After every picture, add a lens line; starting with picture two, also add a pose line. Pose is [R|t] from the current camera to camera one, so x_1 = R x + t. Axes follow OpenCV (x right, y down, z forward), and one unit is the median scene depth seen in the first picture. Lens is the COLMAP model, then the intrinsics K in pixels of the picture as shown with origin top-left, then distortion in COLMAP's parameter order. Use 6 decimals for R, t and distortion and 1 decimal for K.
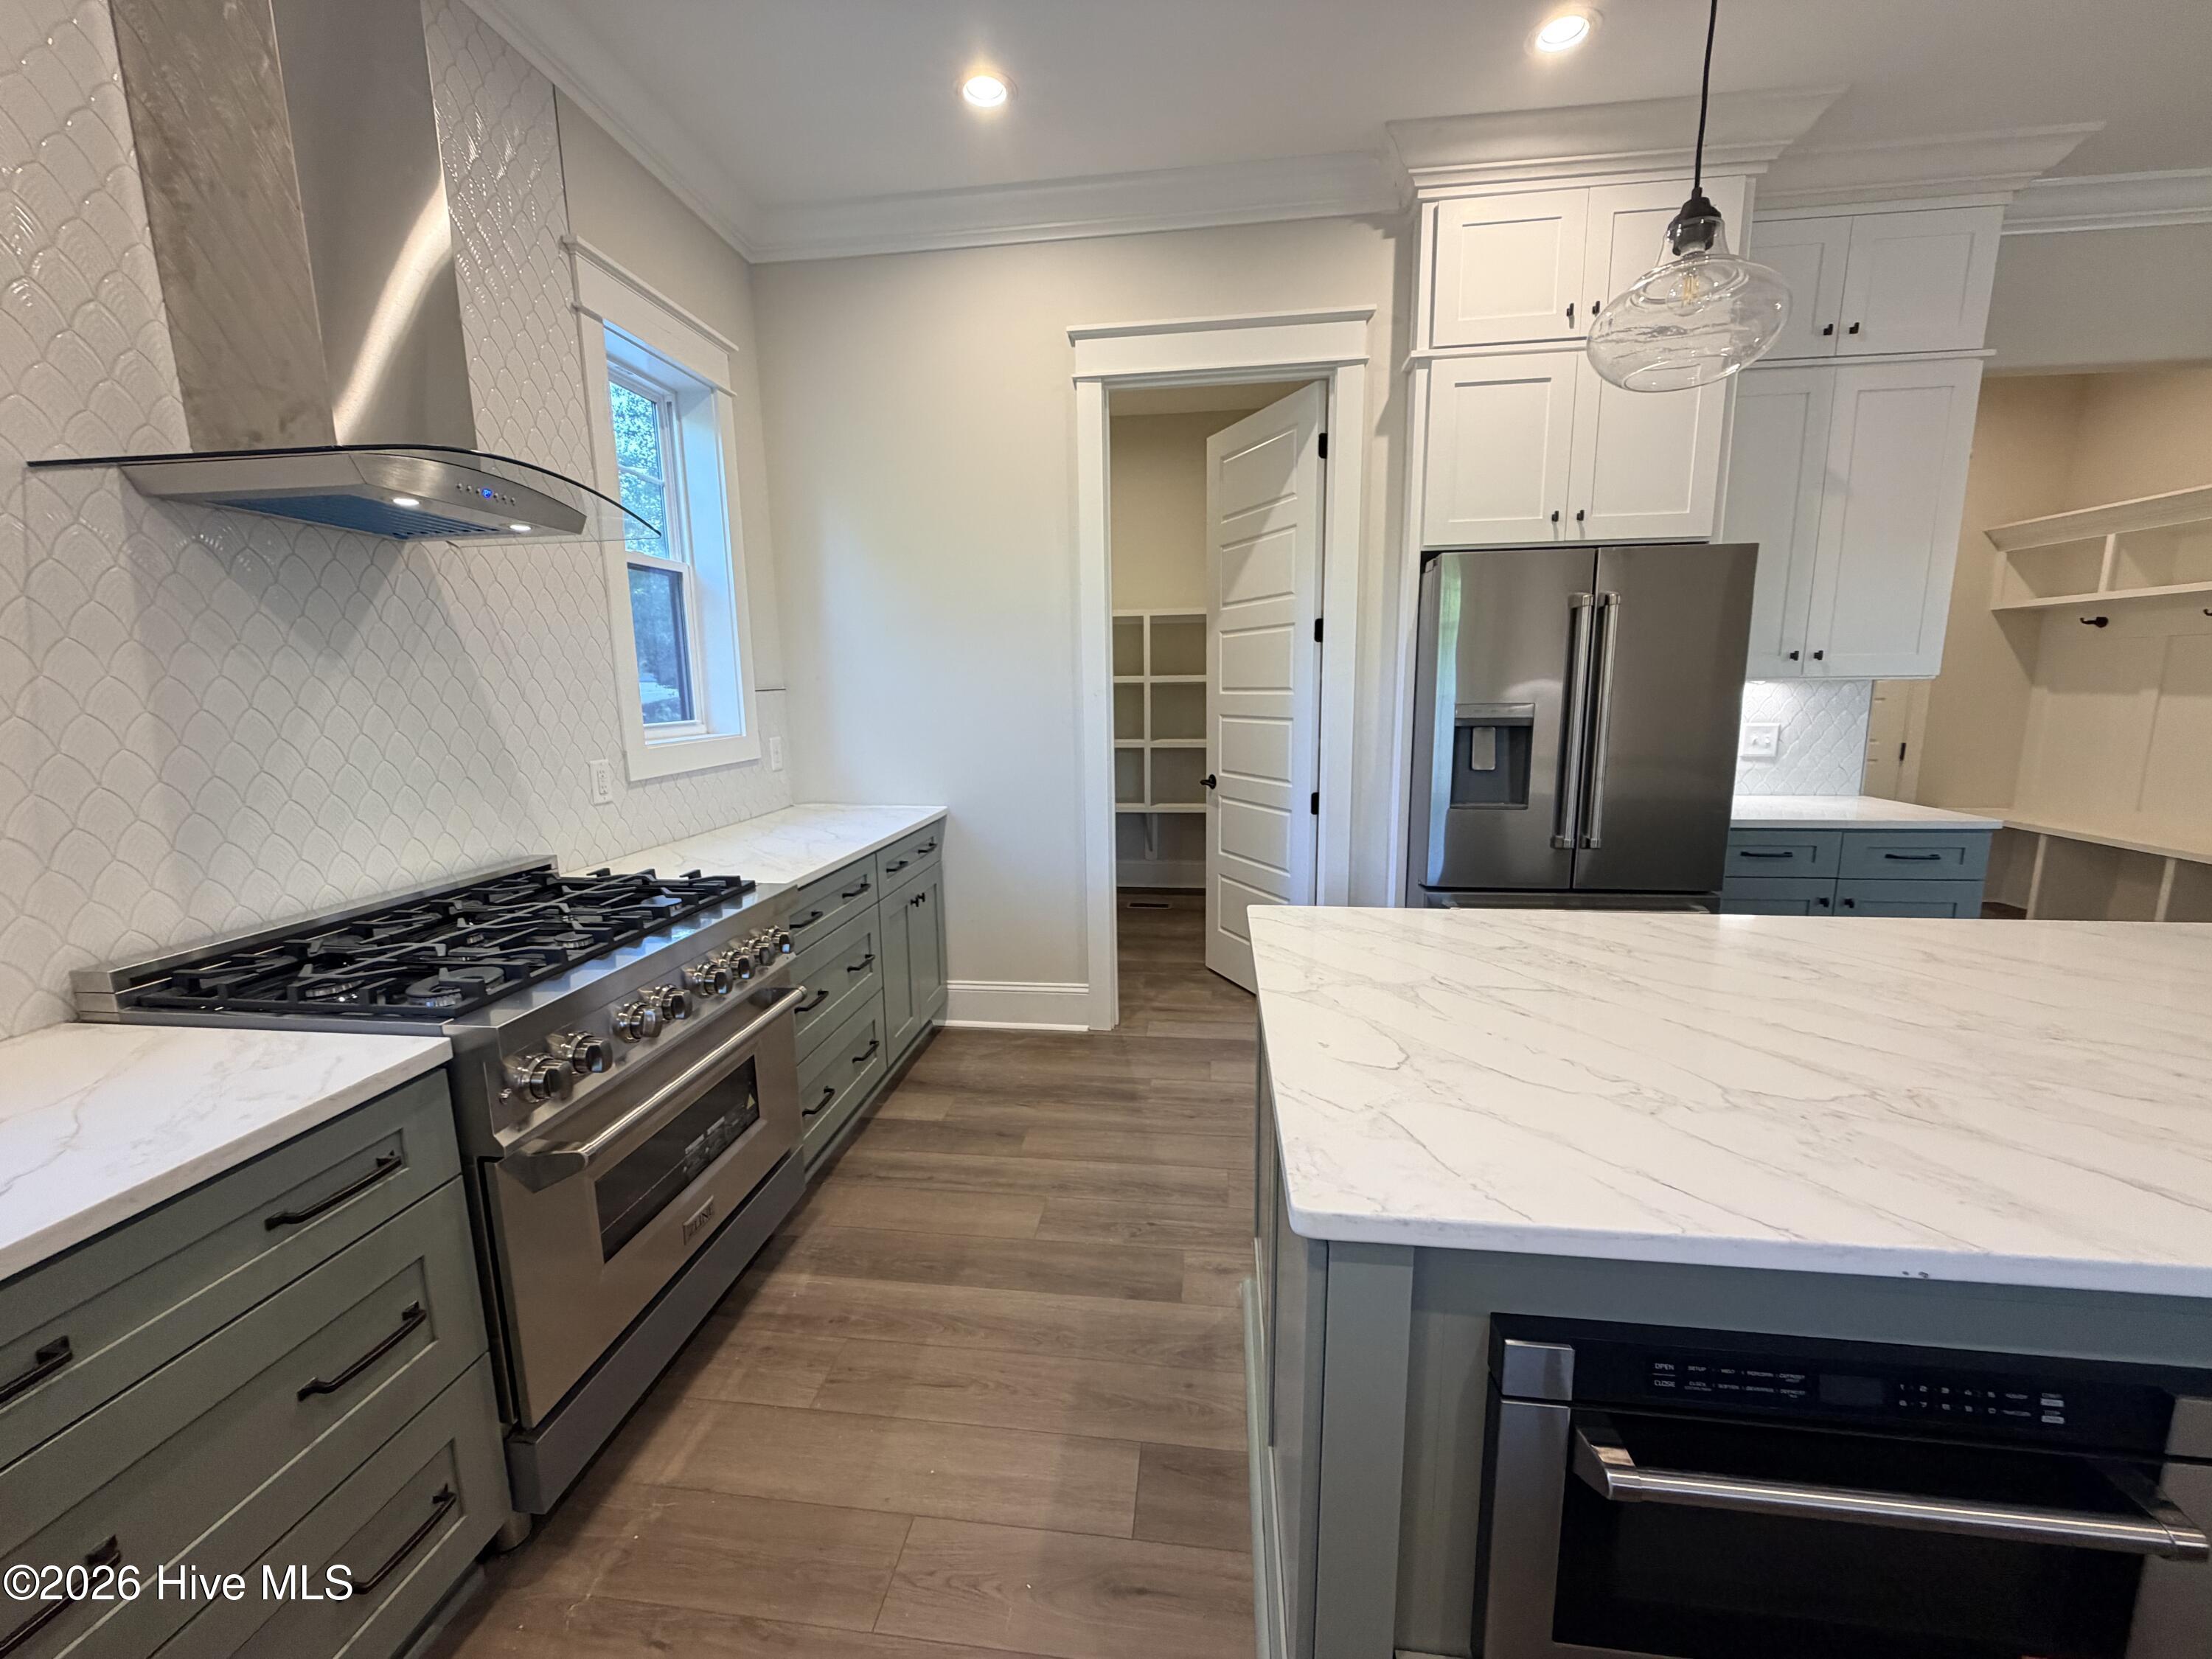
lens RADIAL K [[880.5, 0, 1099.4], [0, 880.5, 831.0], [0, 0, 1]] dist [0.000389, -0.000109]
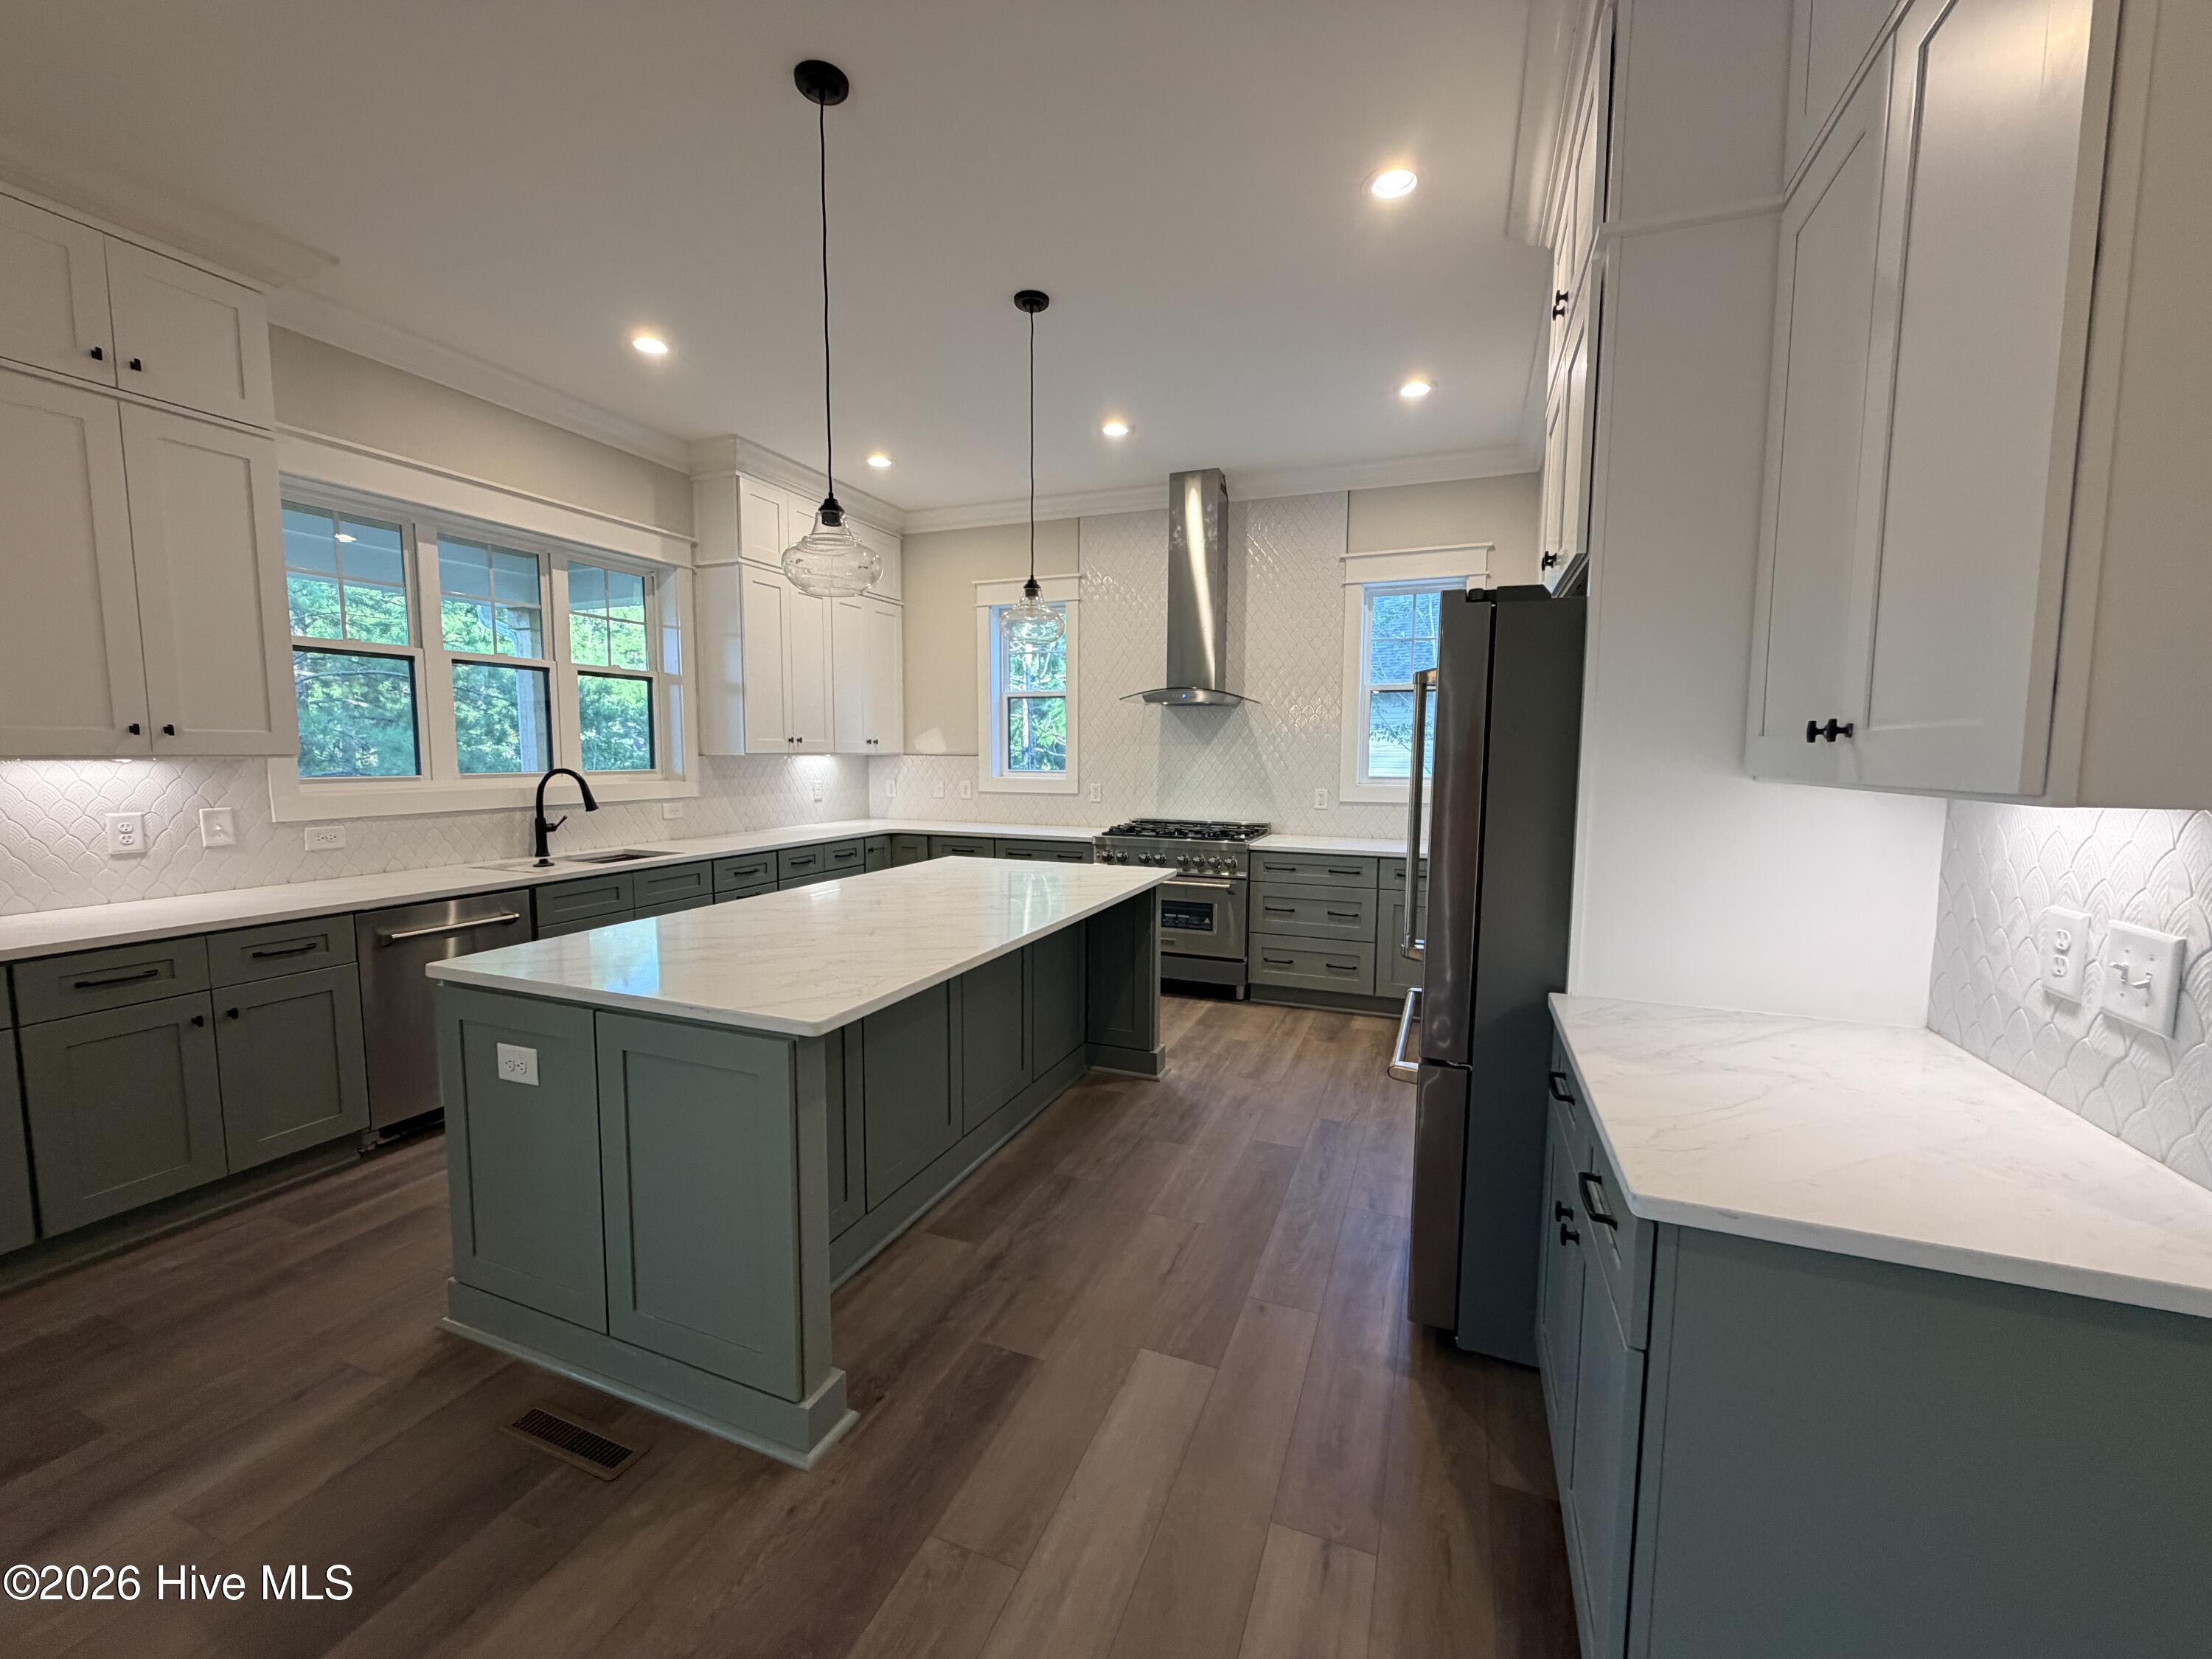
lens RADIAL K [[880.5, 0, 1099.4], [0, 880.5, 831.0], [0, 0, 1]] dist [0.000389, -0.000109]
pose [[-0.249680, 0.100059, -0.963145, 1.783127], [-0.161796, 0.976353, 0.143375, -0.217852], [0.954716, 0.191631, -0.227586, 1.065965]]
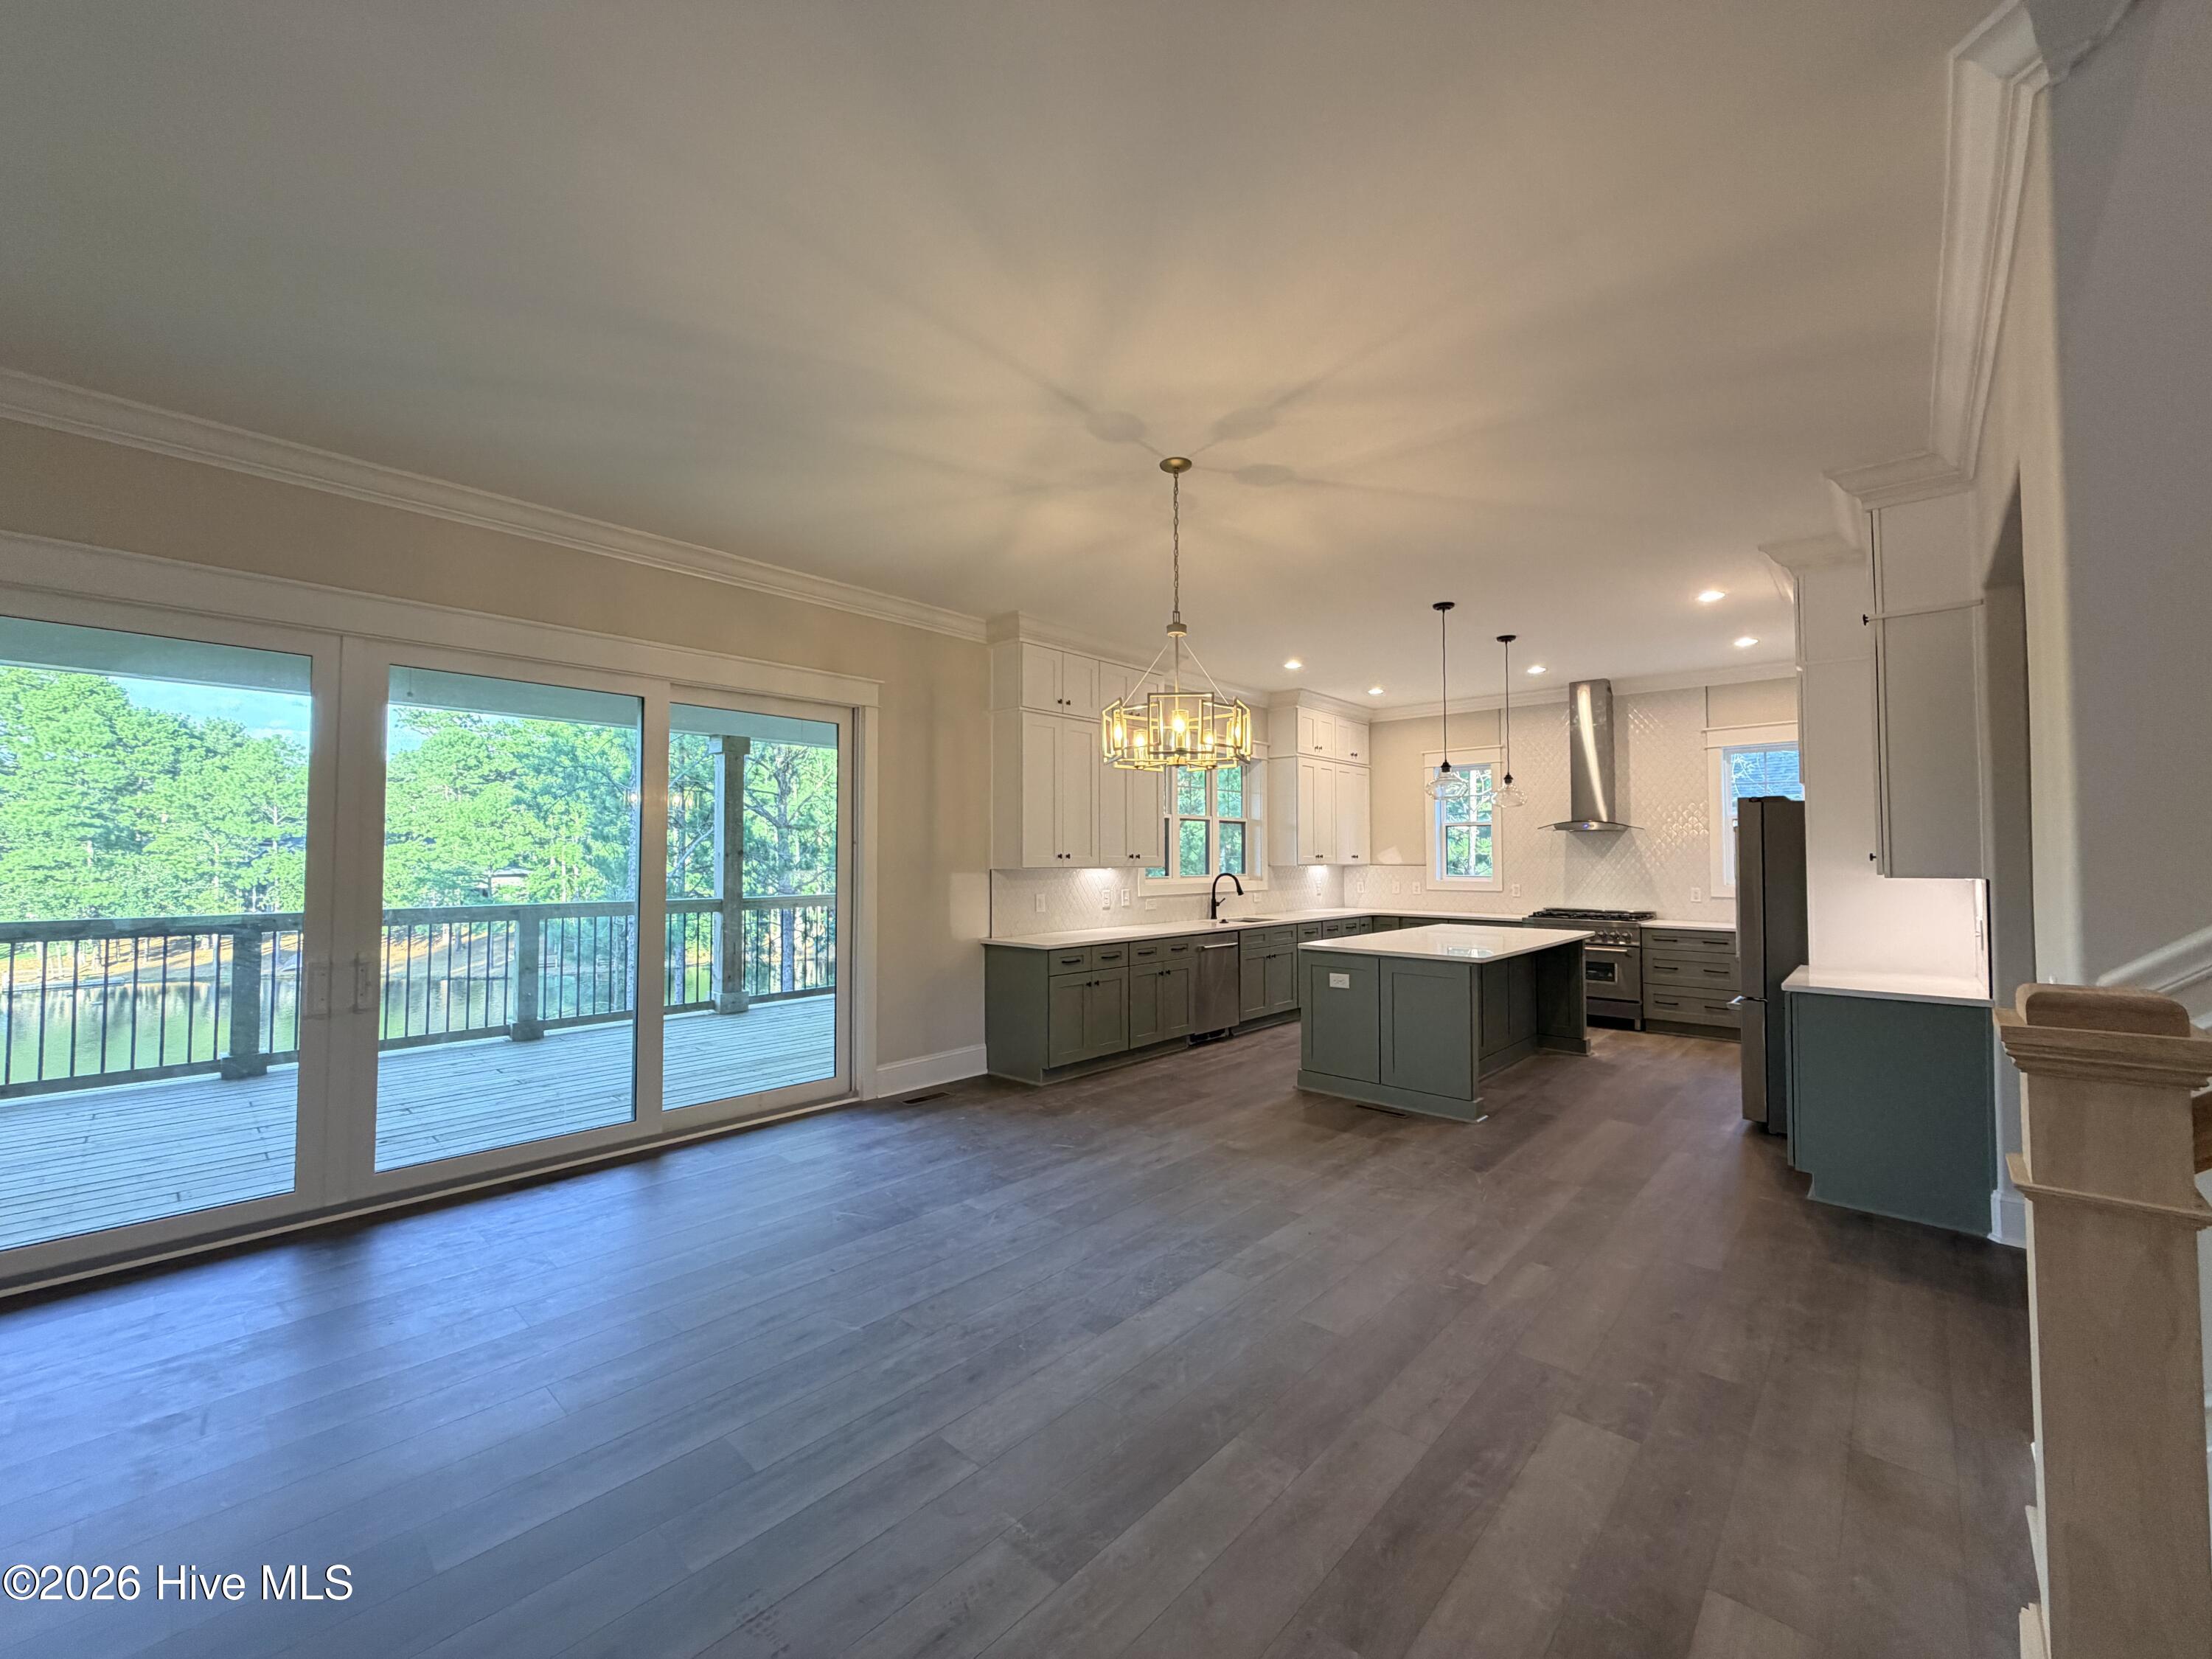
lens RADIAL K [[873.8, 0, 1106.0], [0, 873.8, 829.5], [0, 0, 1]] dist [0.002372, -0.000223]
pose [[-0.574728, -0.014528, -0.818216, 3.382907], [-0.127087, 0.989297, 0.071703, -0.259953], [0.808416, 0.145194, -0.570423, 1.128420]]
